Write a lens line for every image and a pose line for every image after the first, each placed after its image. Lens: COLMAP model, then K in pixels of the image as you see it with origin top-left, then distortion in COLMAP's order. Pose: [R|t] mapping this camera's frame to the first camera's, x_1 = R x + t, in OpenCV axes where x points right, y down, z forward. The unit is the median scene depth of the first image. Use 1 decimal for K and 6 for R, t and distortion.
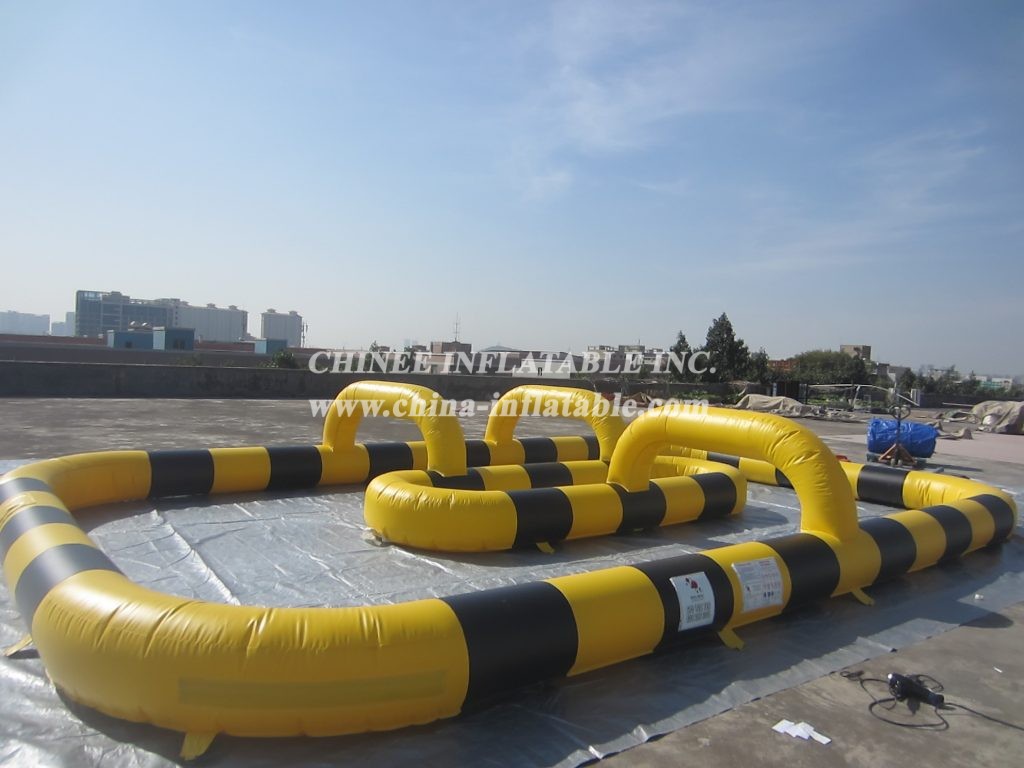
lens RADIAL K [[735.1, 0, 510.1], [0, 735.1, 457.4], [0, 0, 1]] dist [-0.044982, 0.053045]
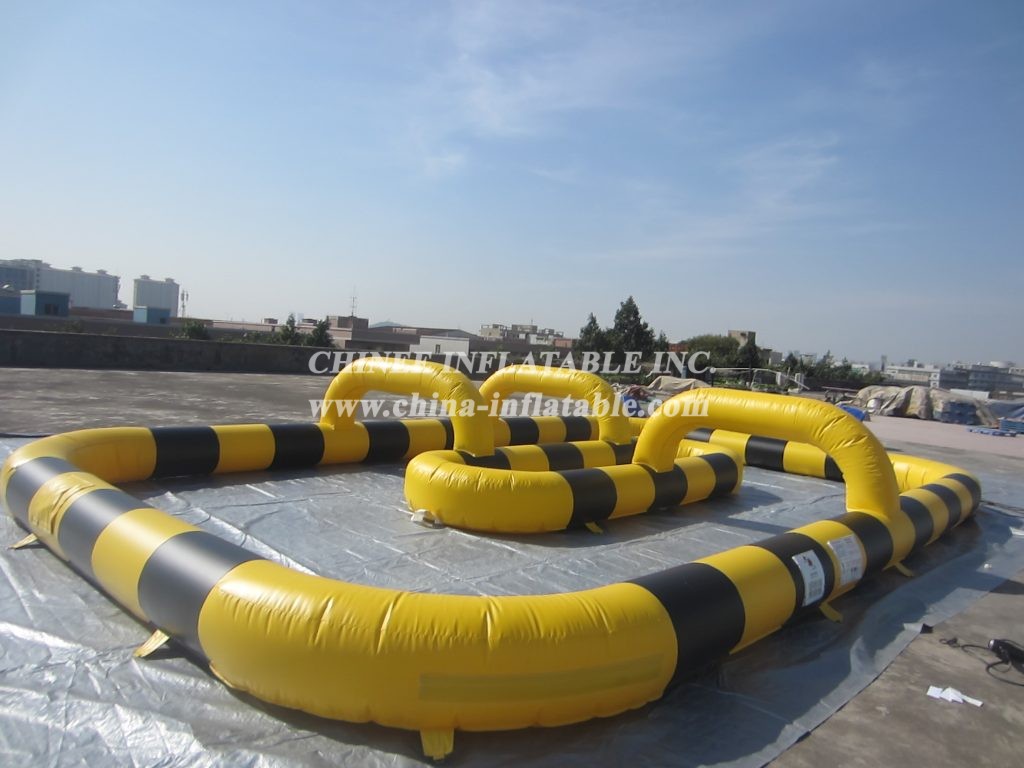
lens RADIAL K [[732.6, 0, 512.5], [0, 732.6, 404.1], [0, 0, 1]] dist [-0.055270, 0.033018]
pose [[0.988623, 0.013509, 0.149810, -0.199447], [-0.007407, 0.999123, -0.041220, -0.005123], [-0.150235, 0.039641, 0.987855, 0.010438]]
